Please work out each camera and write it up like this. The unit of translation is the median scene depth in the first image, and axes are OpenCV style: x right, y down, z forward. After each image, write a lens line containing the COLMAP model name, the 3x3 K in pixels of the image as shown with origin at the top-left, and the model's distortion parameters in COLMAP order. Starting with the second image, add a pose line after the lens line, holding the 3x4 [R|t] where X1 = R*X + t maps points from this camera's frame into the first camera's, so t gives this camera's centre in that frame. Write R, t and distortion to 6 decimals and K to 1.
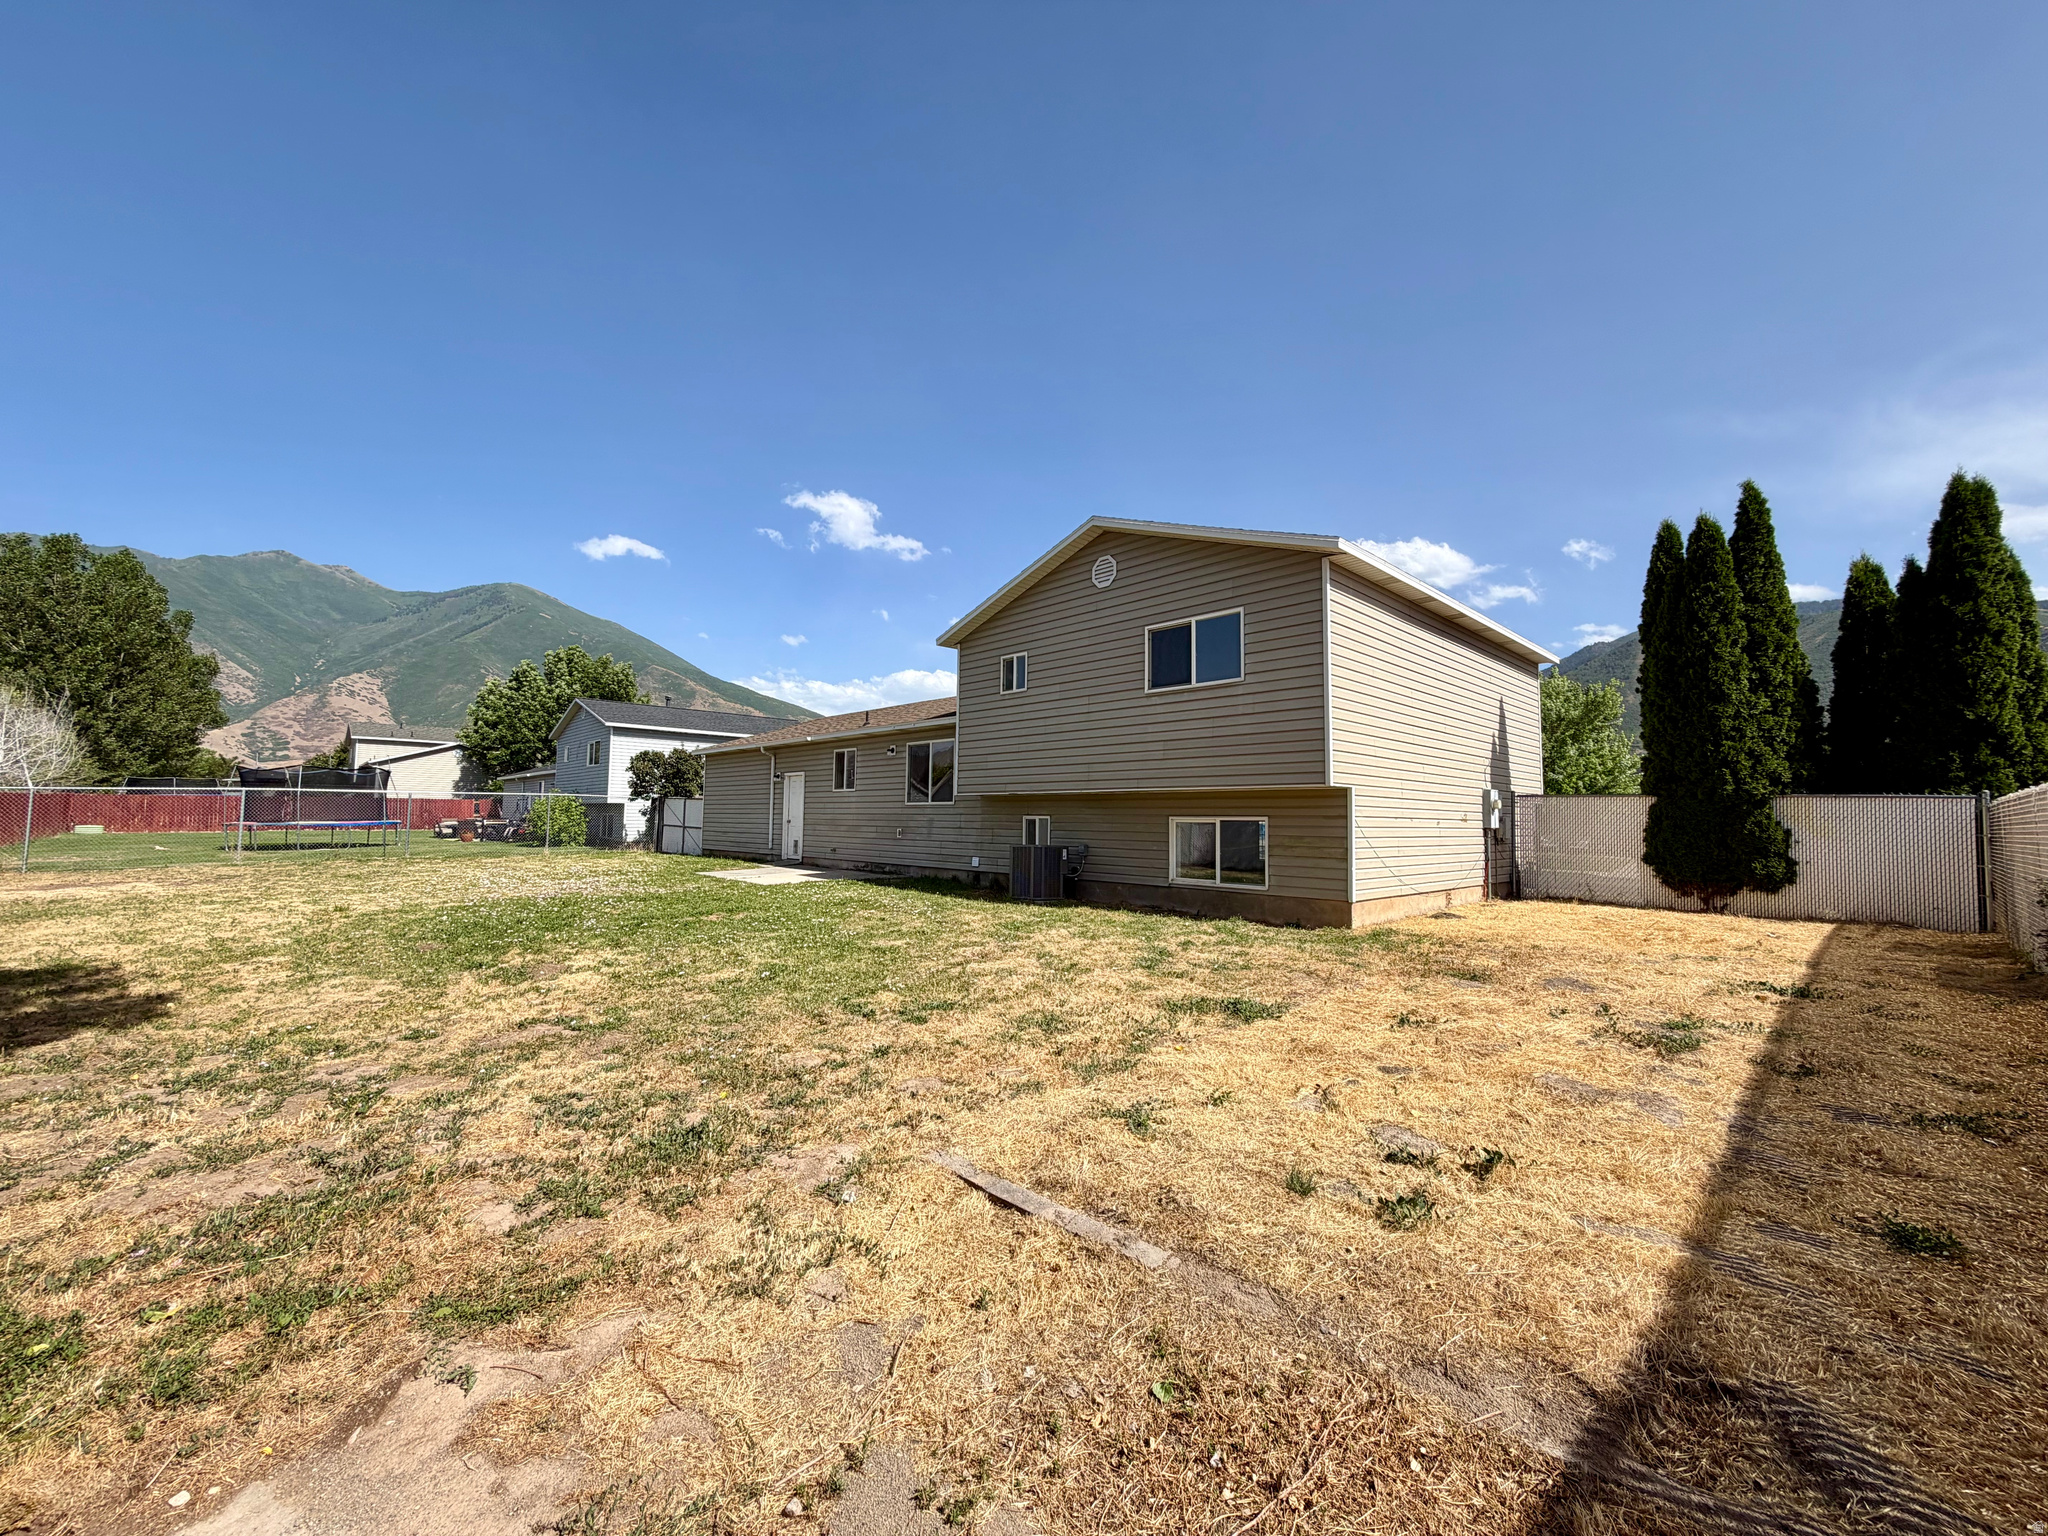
lens RADIAL K [[812.4, 0, 1018.3], [0, 812.4, 766.6], [0, 0, 1]] dist [0.001436, -0.000241]
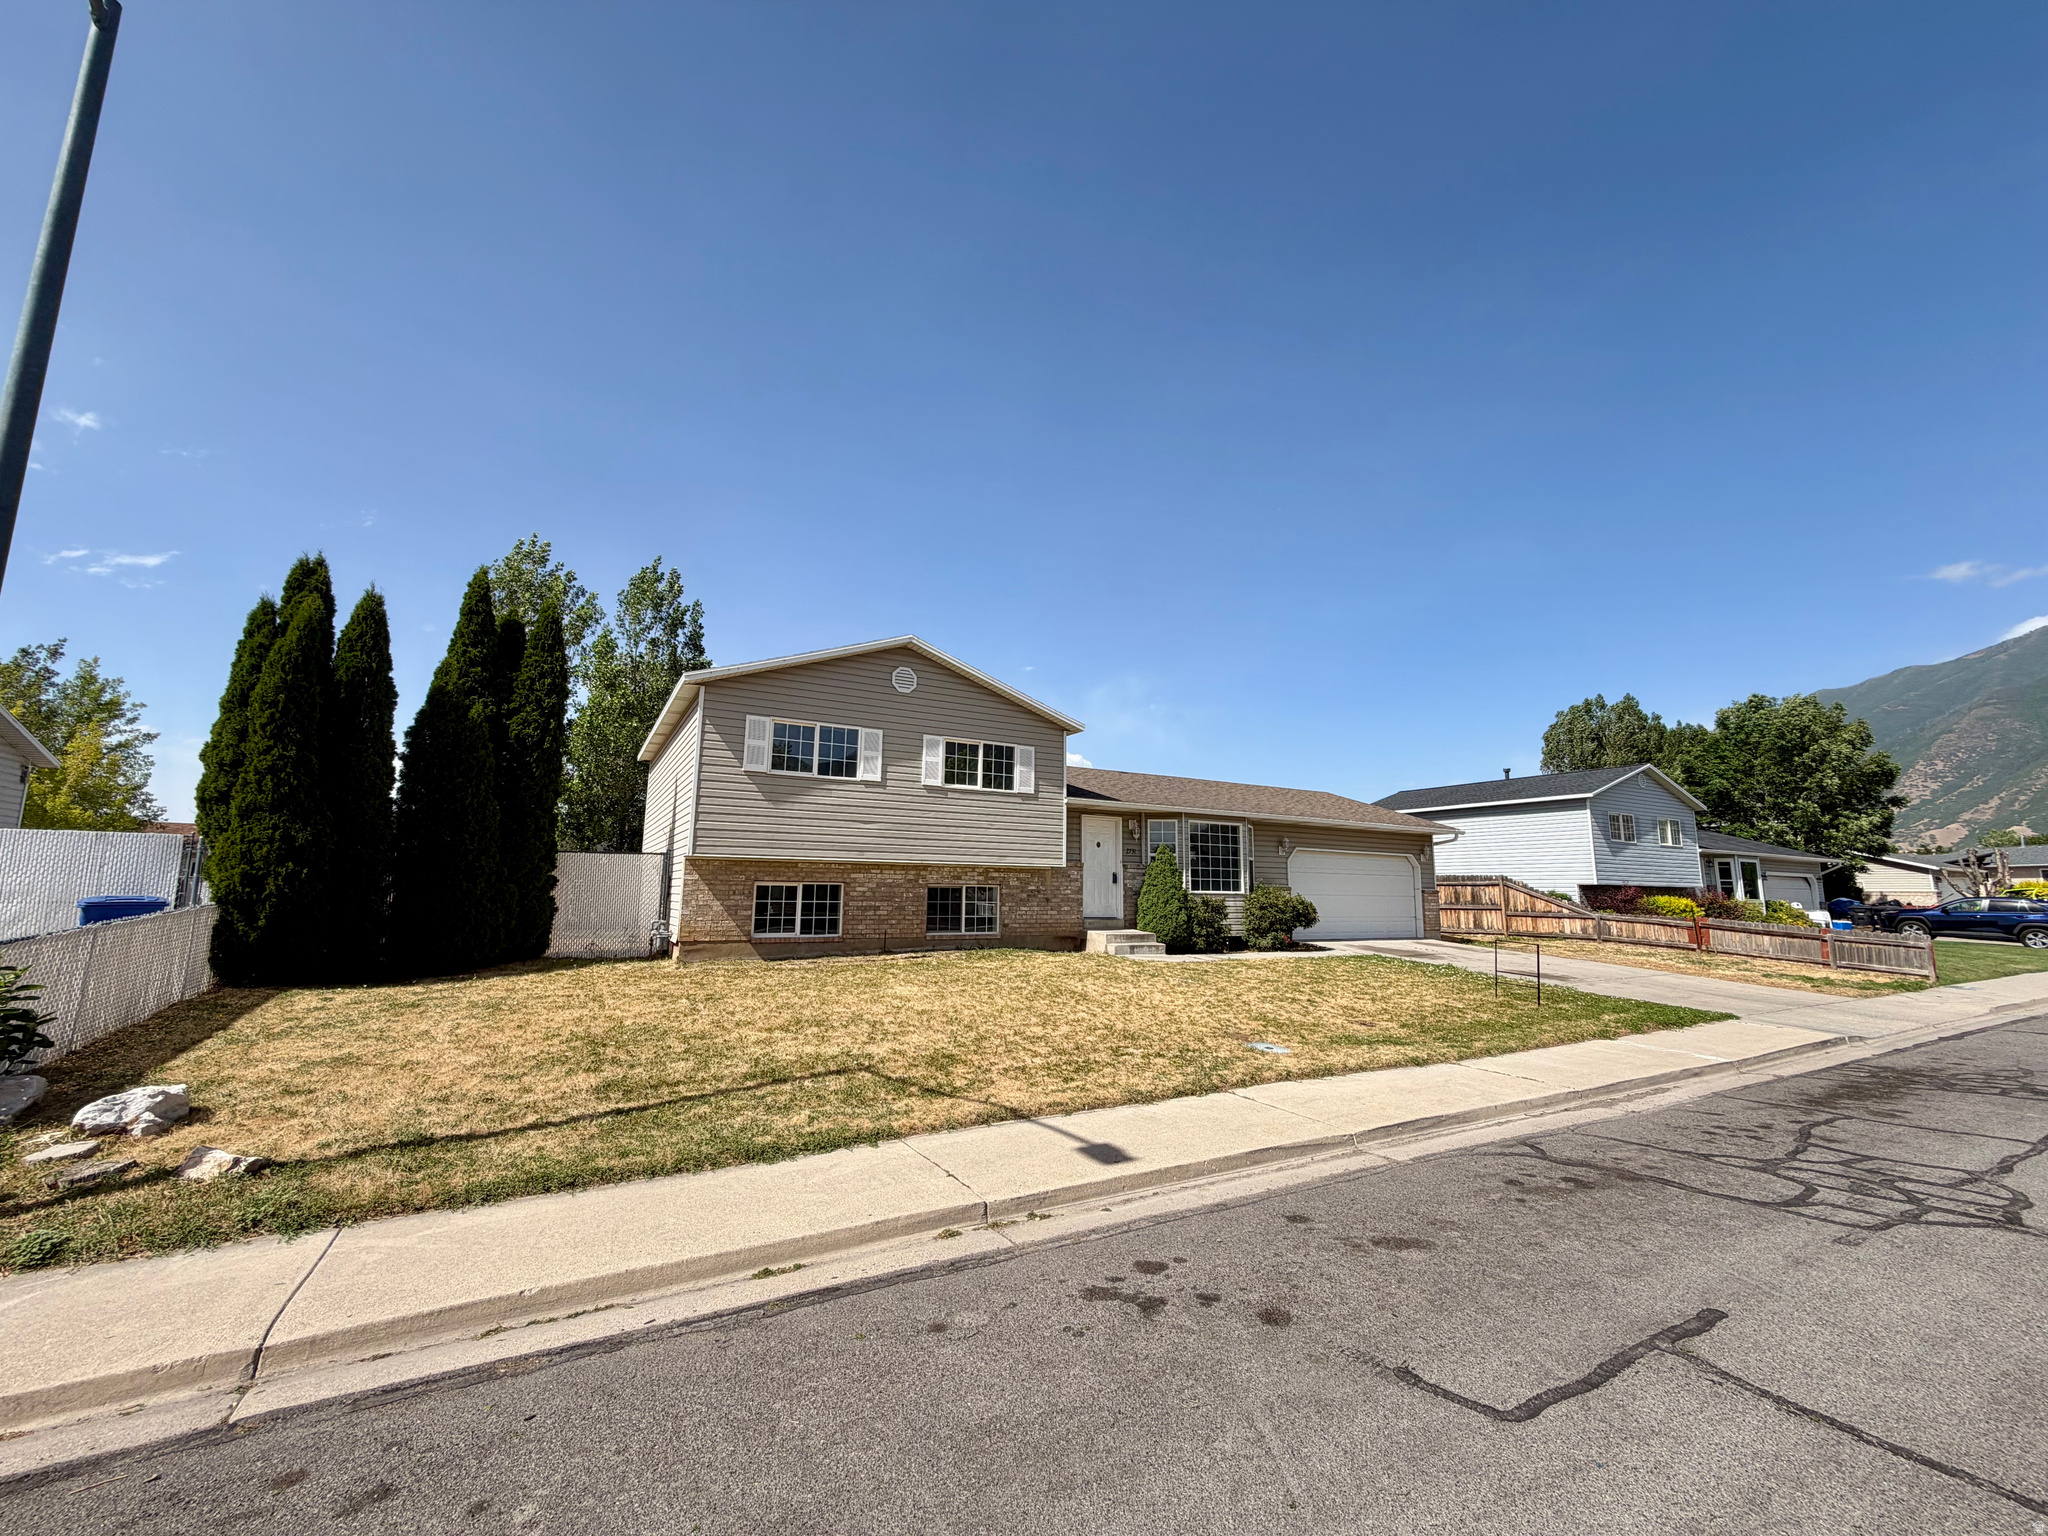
lens RADIAL K [[817.2, 0, 1024.0], [0, 817.2, 768.0], [0, 0, 1]] dist [0.000442, -0.000212]
pose [[0.261582, 0.123172, 0.957290, -0.976040], [-0.081249, 0.991113, -0.105323, 0.005798], [-0.961755, -0.050228, 0.269265, 0.477951]]
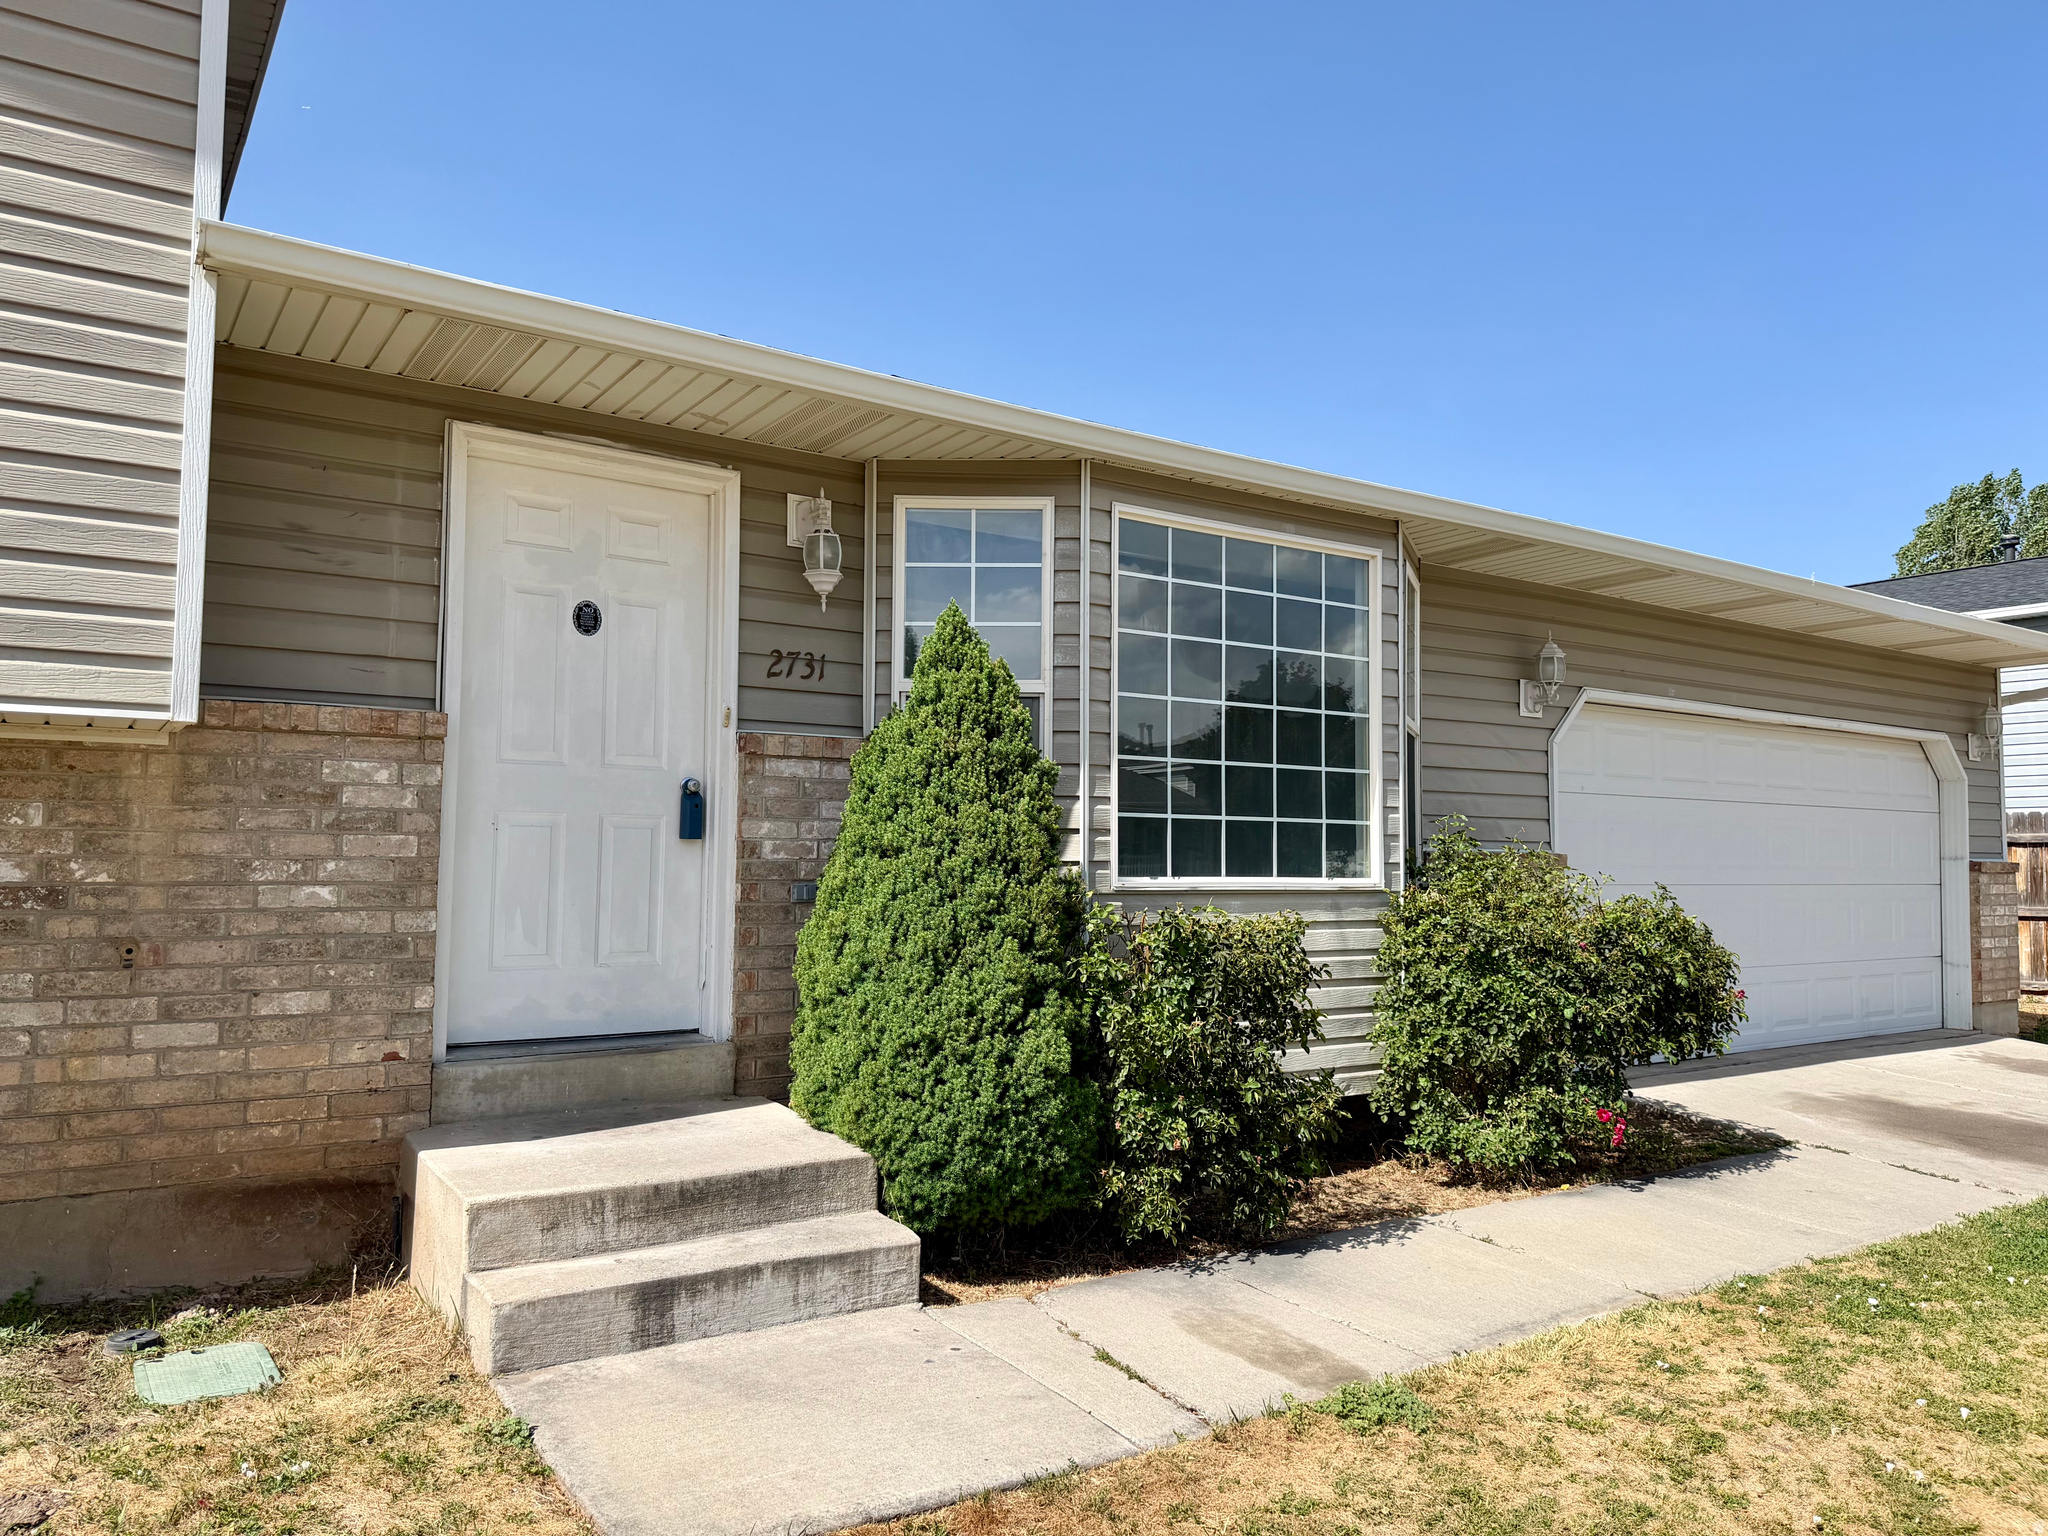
lens RADIAL K [[1450.8, 0, 1036.3], [0, 1450.8, 769.2], [0, 0, 1]] dist [0.093539, -0.149586]
pose [[0.173229, 0.039114, 0.984105, 0.007412], [-0.078765, 0.996561, -0.025744, 0.023282], [-0.981727, -0.073053, 0.175714, 0.515836]]
